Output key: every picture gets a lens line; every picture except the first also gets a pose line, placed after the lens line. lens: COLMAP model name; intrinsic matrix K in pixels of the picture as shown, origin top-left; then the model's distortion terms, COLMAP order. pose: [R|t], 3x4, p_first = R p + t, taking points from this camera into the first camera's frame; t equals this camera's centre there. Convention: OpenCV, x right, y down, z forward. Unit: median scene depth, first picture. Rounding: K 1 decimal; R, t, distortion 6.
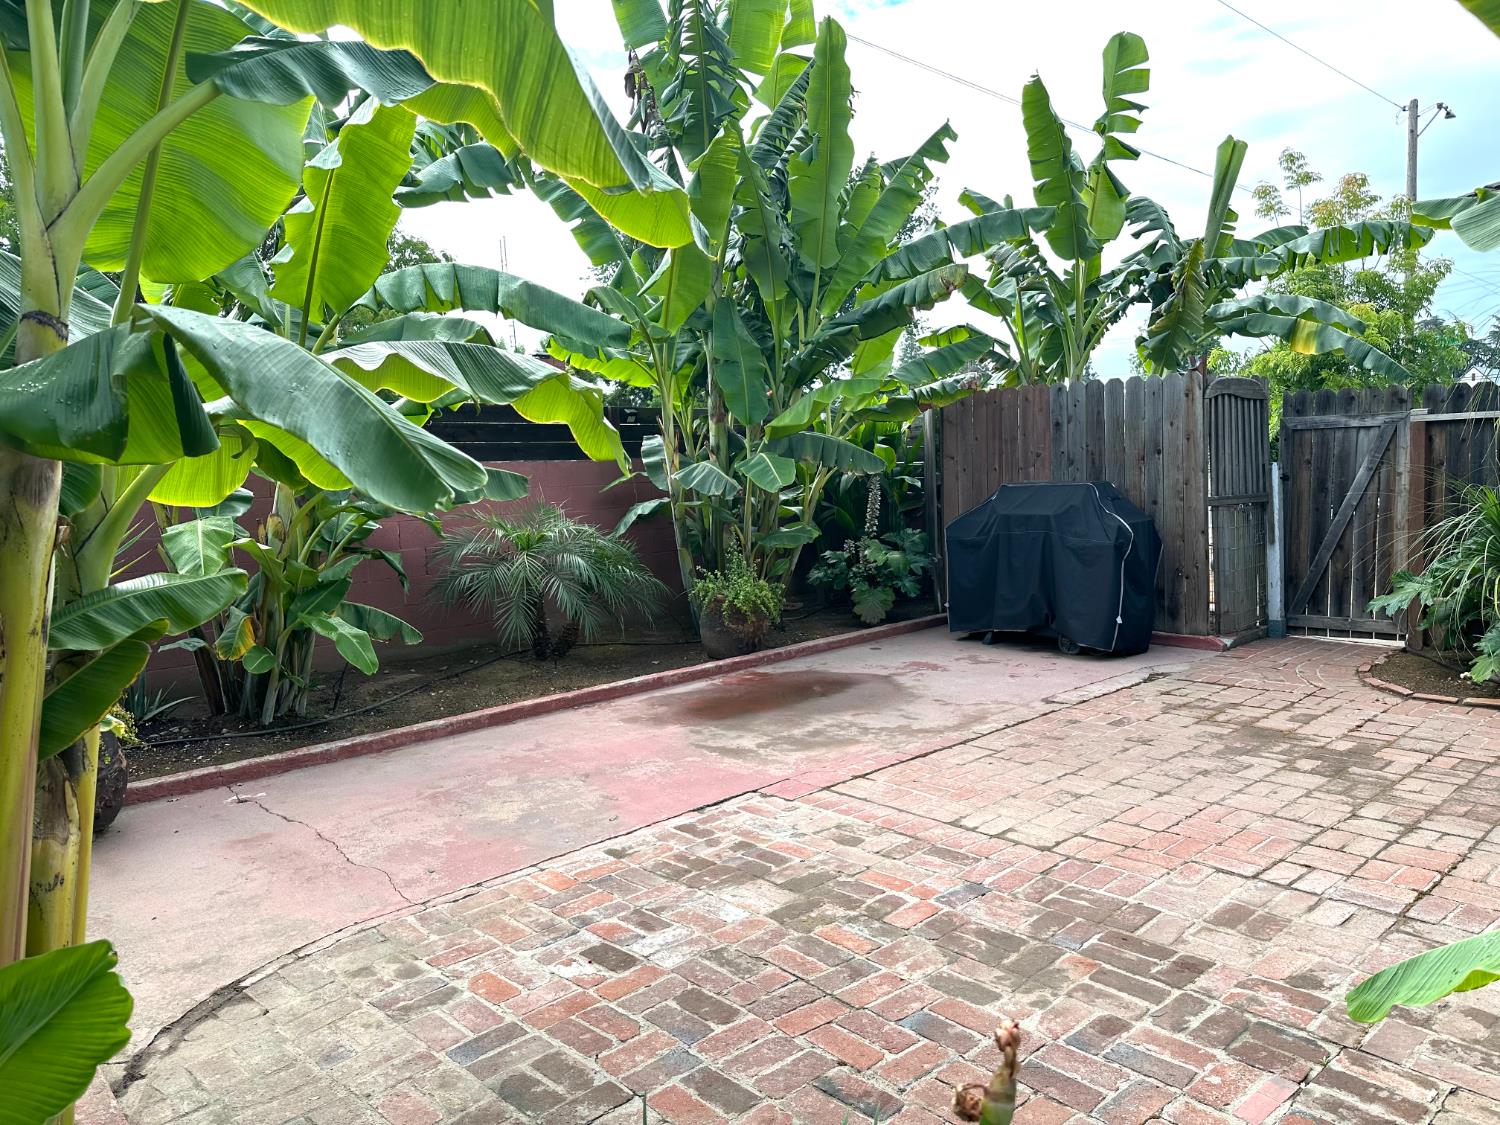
lens RADIAL K [[1046.4, 0, 755.6], [0, 1046.4, 540.1], [0, 0, 1]] dist [0.121241, -0.155987]
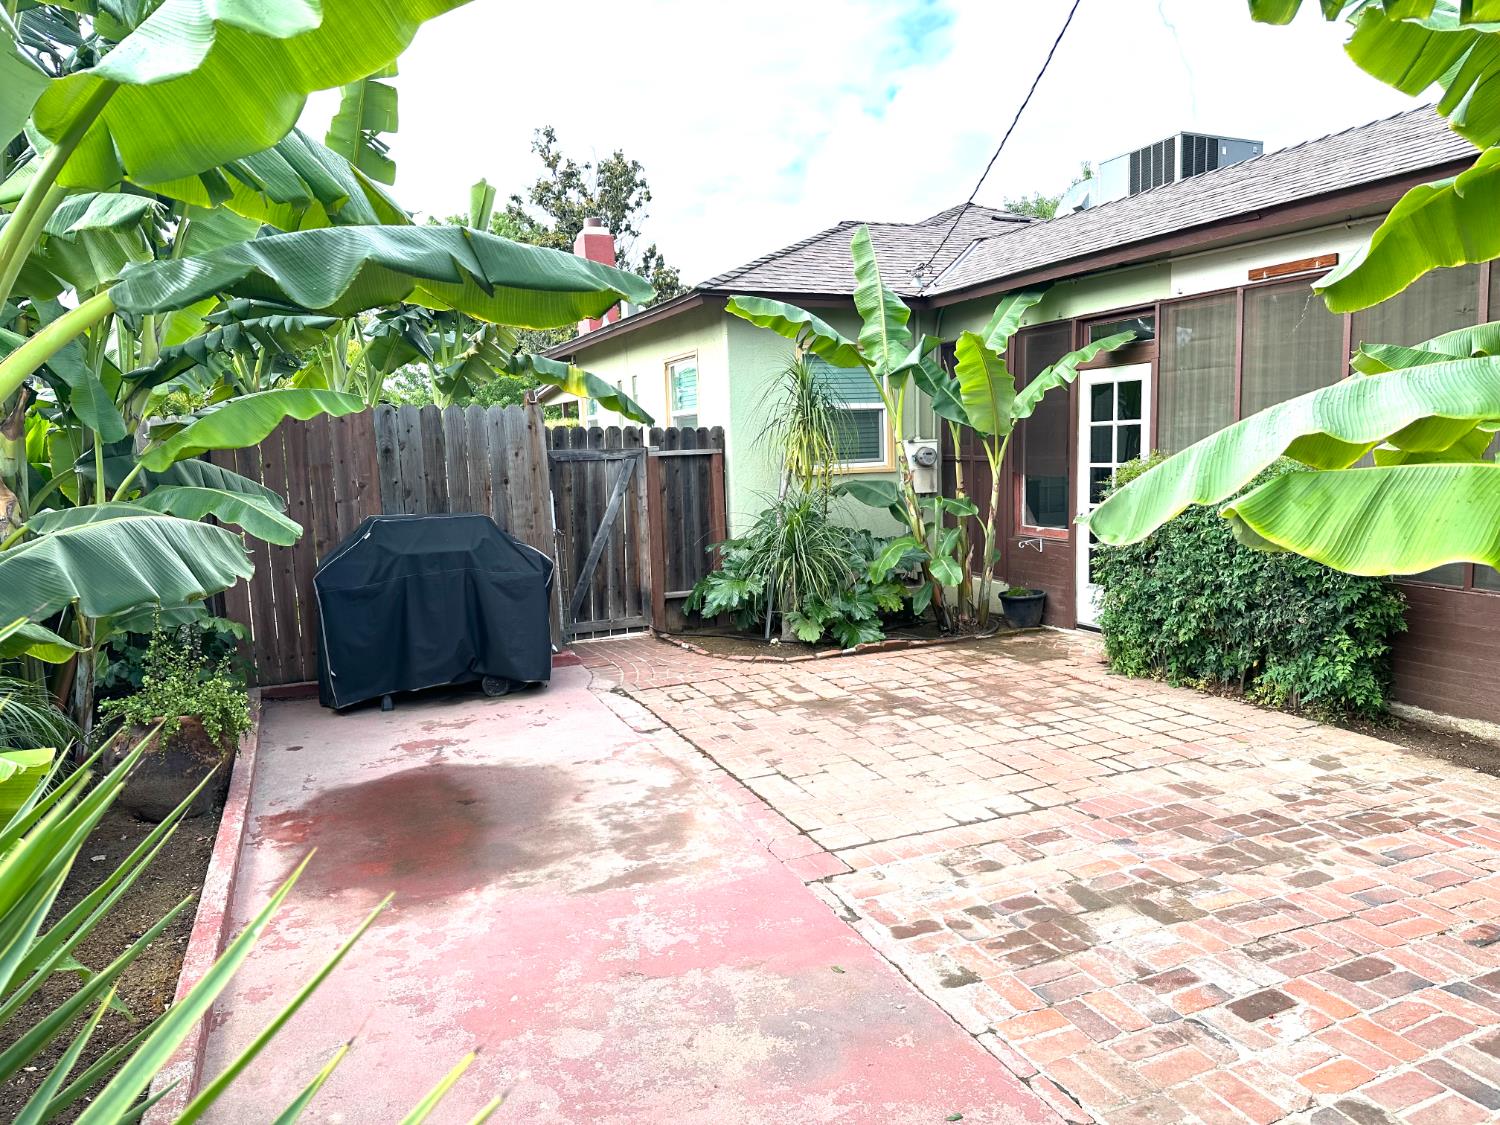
lens RADIAL K [[1046.4, 0, 755.6], [0, 1046.4, 540.1], [0, 0, 1]] dist [0.121241, -0.155987]
pose [[0.328086, -0.063879, 0.942486, -0.861740], [0.080250, 0.995989, 0.039570, -0.083687], [-0.941233, 0.062652, 0.331896, 0.776777]]
